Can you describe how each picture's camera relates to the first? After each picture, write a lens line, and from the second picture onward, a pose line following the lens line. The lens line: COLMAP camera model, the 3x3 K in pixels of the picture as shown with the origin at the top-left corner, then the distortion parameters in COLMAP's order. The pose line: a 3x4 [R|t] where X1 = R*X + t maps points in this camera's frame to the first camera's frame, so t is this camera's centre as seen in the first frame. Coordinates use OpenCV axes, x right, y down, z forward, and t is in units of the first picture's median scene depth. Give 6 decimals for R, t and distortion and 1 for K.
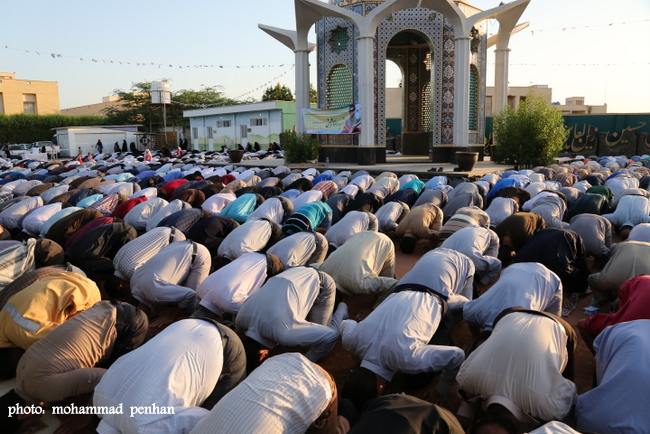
lens RADIAL K [[494.0, 0, 325.0], [0, 494.0, 217.0], [0, 0, 1]] dist [-0.077468, 0.069180]
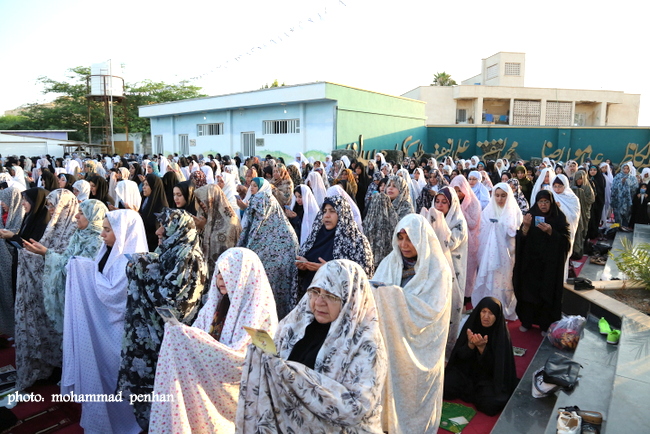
lens RADIAL K [[447.6, 0, 338.2], [0, 447.6, 216.5], [0, 0, 1]] dist [-0.109609, 0.054826]
pose [[0.995151, 0.004441, 0.098255, -0.096941], [-0.003990, 0.999981, -0.004787, -0.078757], [-0.098274, 0.004371, 0.995150, 0.432186]]
